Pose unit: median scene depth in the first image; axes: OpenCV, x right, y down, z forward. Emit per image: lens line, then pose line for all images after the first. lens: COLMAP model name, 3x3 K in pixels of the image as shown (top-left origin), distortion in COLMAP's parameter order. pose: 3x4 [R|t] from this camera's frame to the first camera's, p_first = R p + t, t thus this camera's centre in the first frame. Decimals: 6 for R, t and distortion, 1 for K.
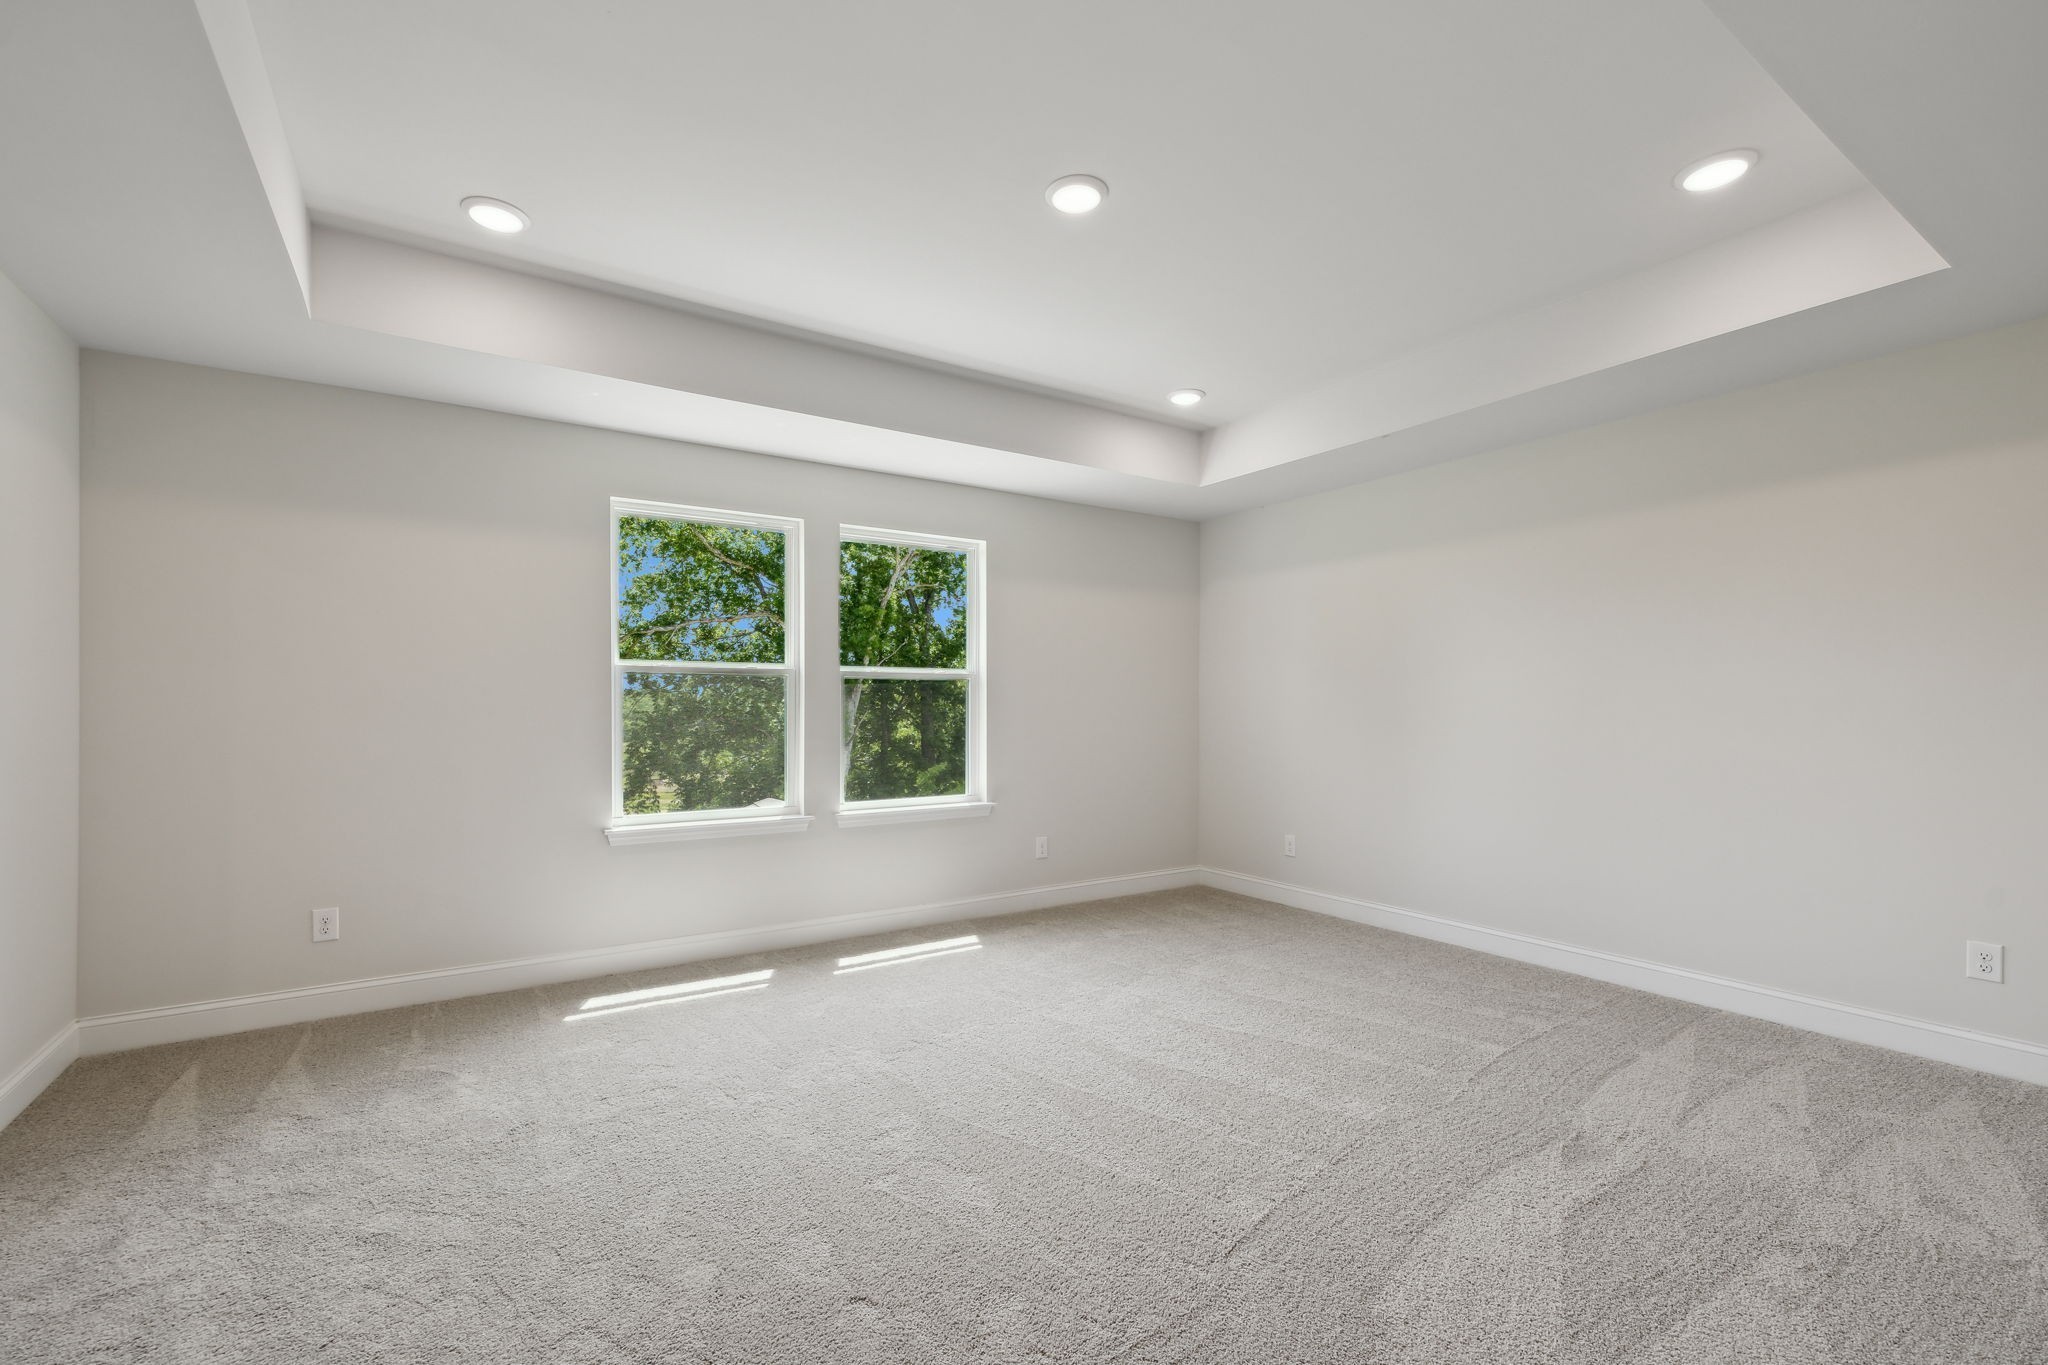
lens RADIAL K [[862.1, 0, 1027.2], [0, 862.1, 685.9], [0, 0, 1]] dist [-0.000320, -0.000007]
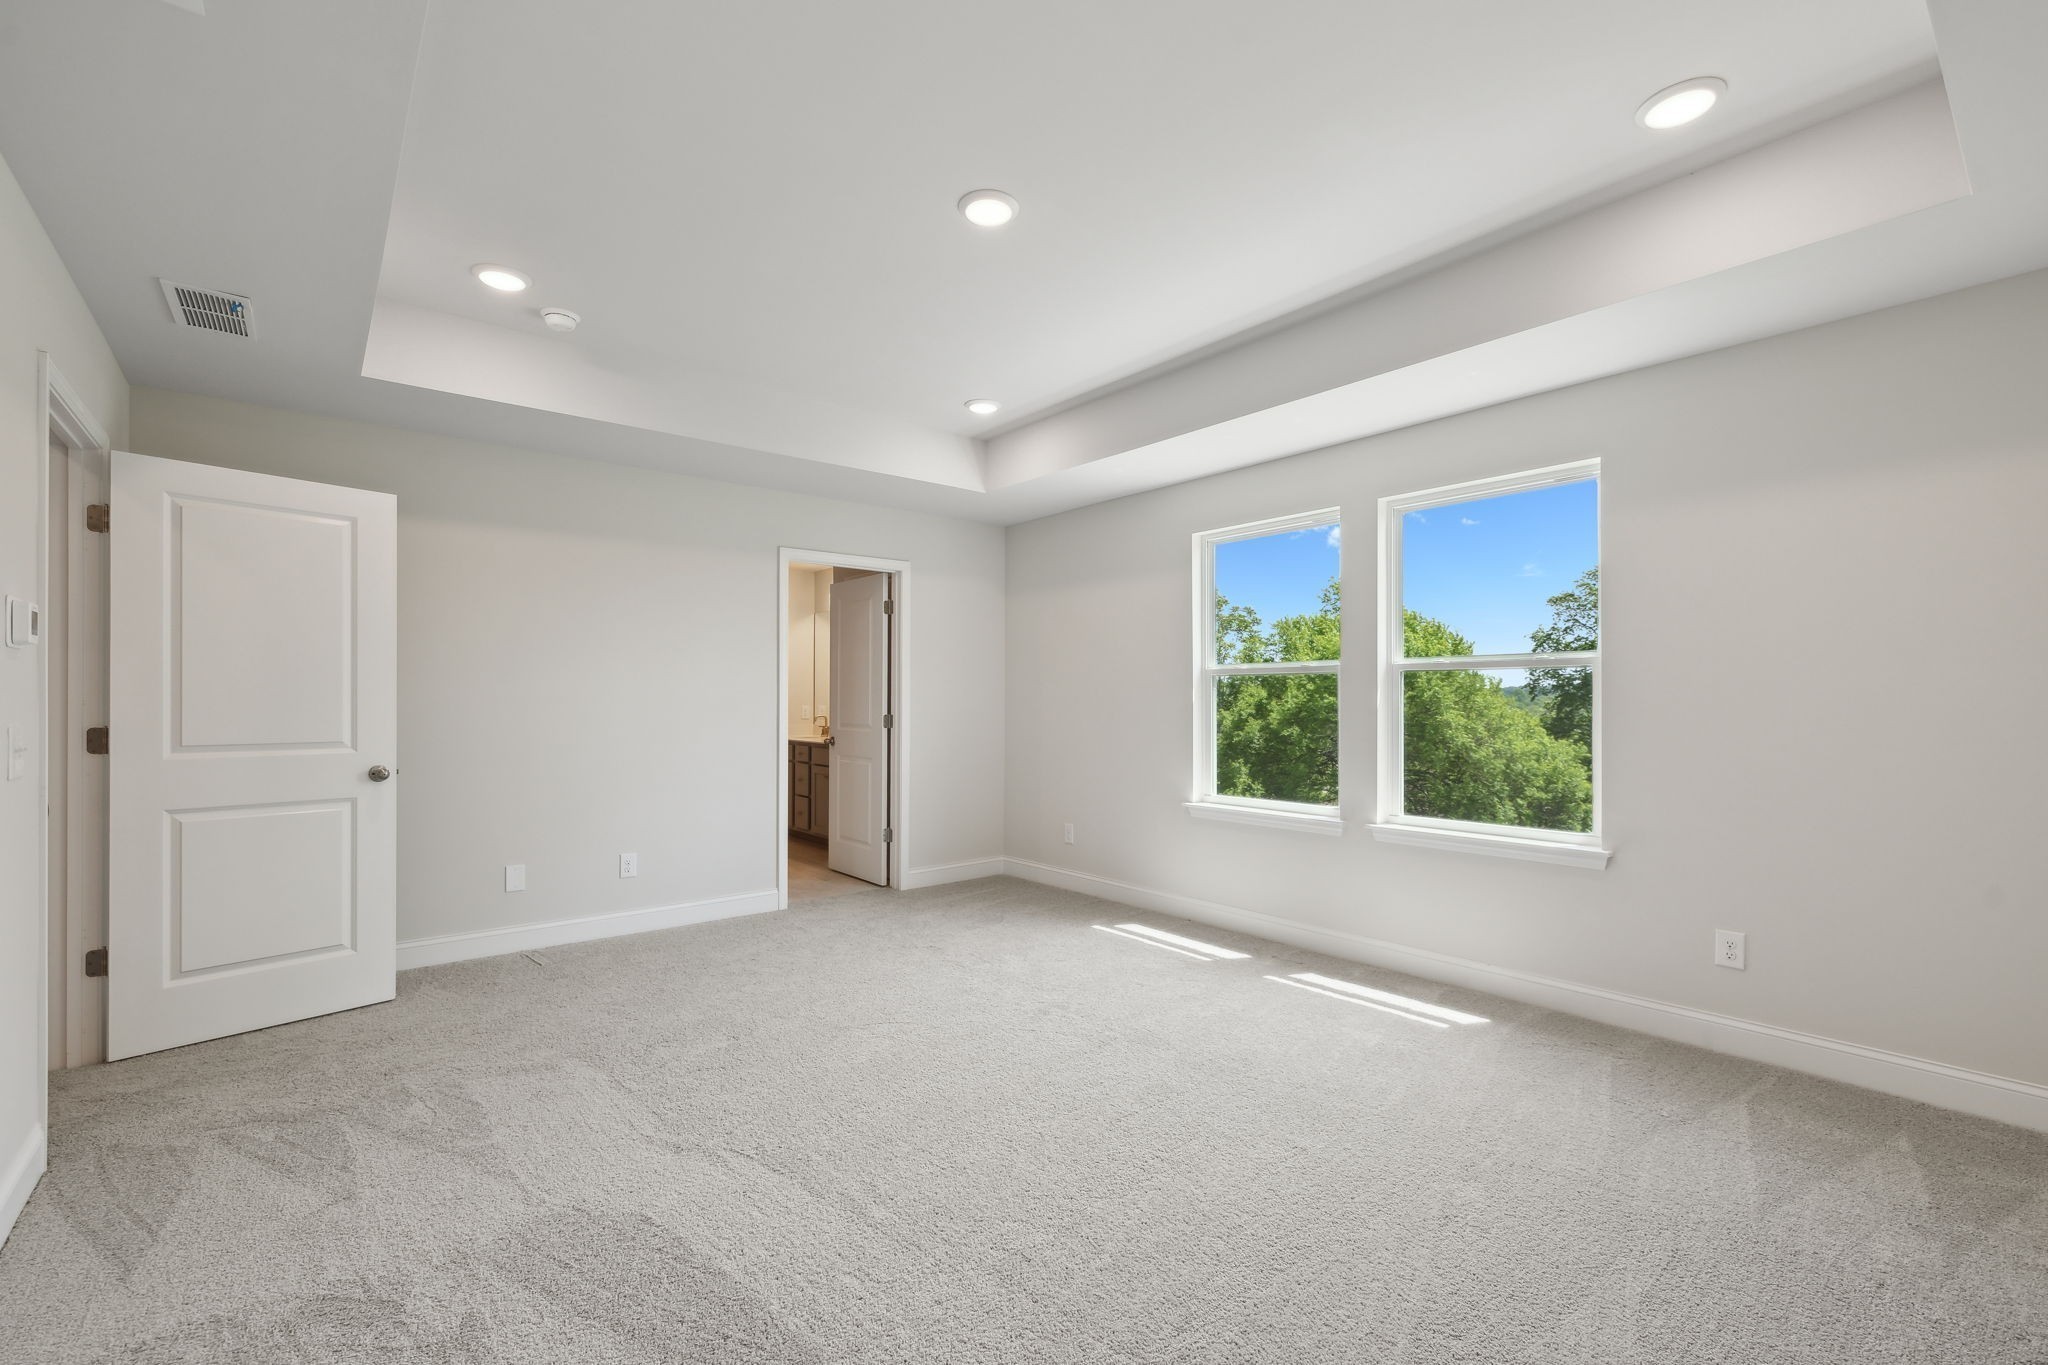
lens RADIAL K [[863.8, 0, 1047.3], [0, 863.8, 695.4], [0, 0, 1]] dist [-0.002290, -0.000235]
pose [[0.130769, -0.007570, -0.991384, 0.659316], [0.018416, 0.999817, -0.005205, 0.012188], [0.991242, -0.017577, 0.130884, 0.574296]]
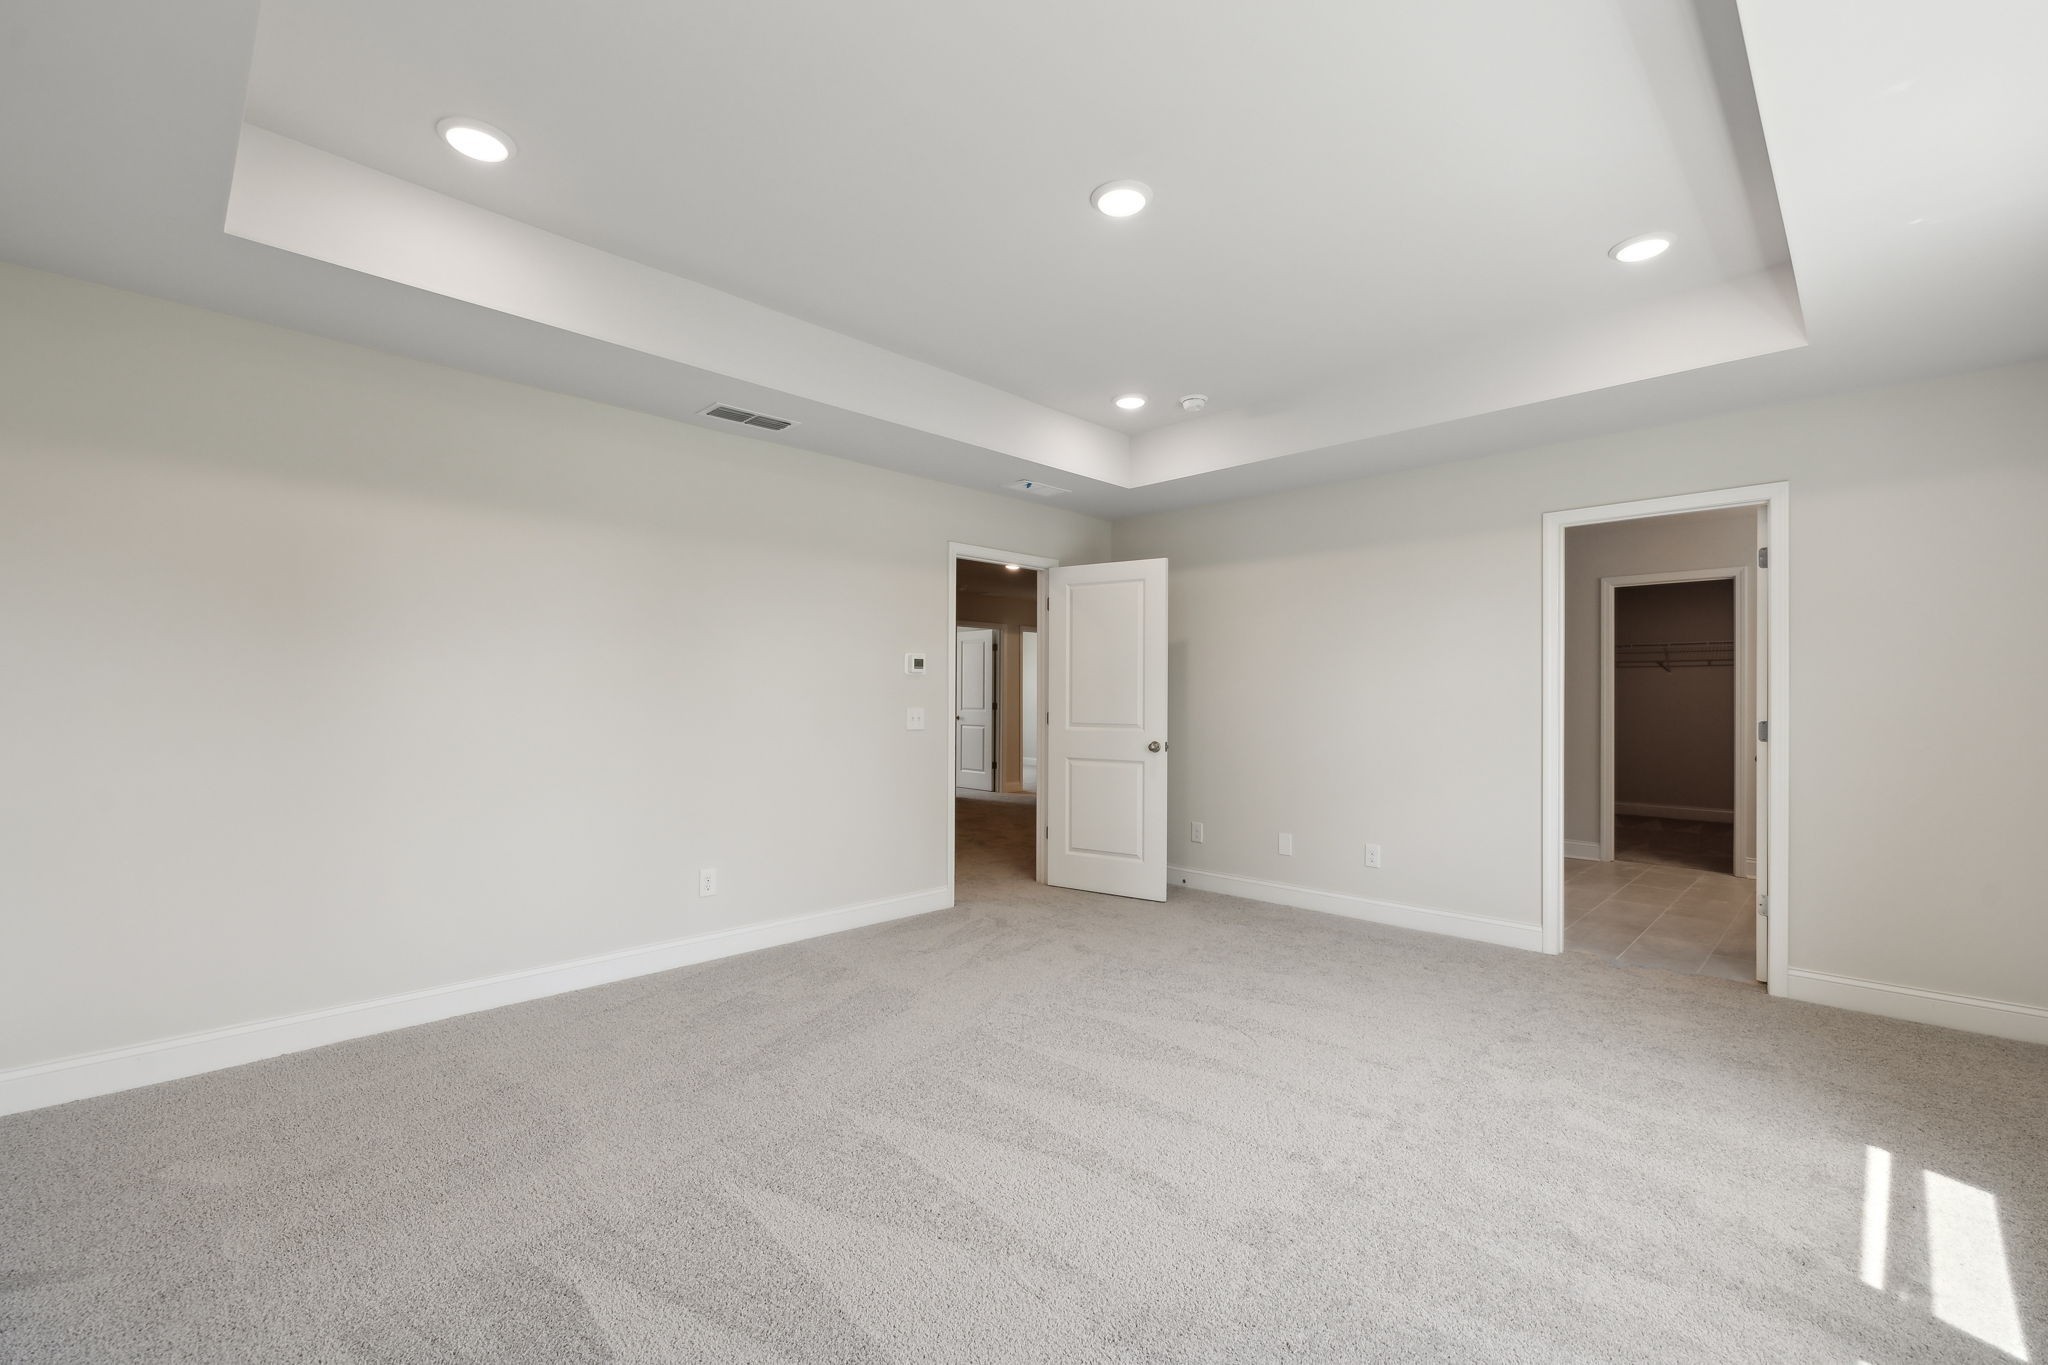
lens RADIAL K [[892.8, 0, 1024.0], [0, 892.8, 682.5], [0, 0, 1]] dist [0.000471, -0.000113]
pose [[-0.978470, -0.009659, -0.206165, 0.232734], [-0.001872, 0.999279, -0.037933, 0.026478], [0.206383, -0.036730, -0.977782, 1.220750]]
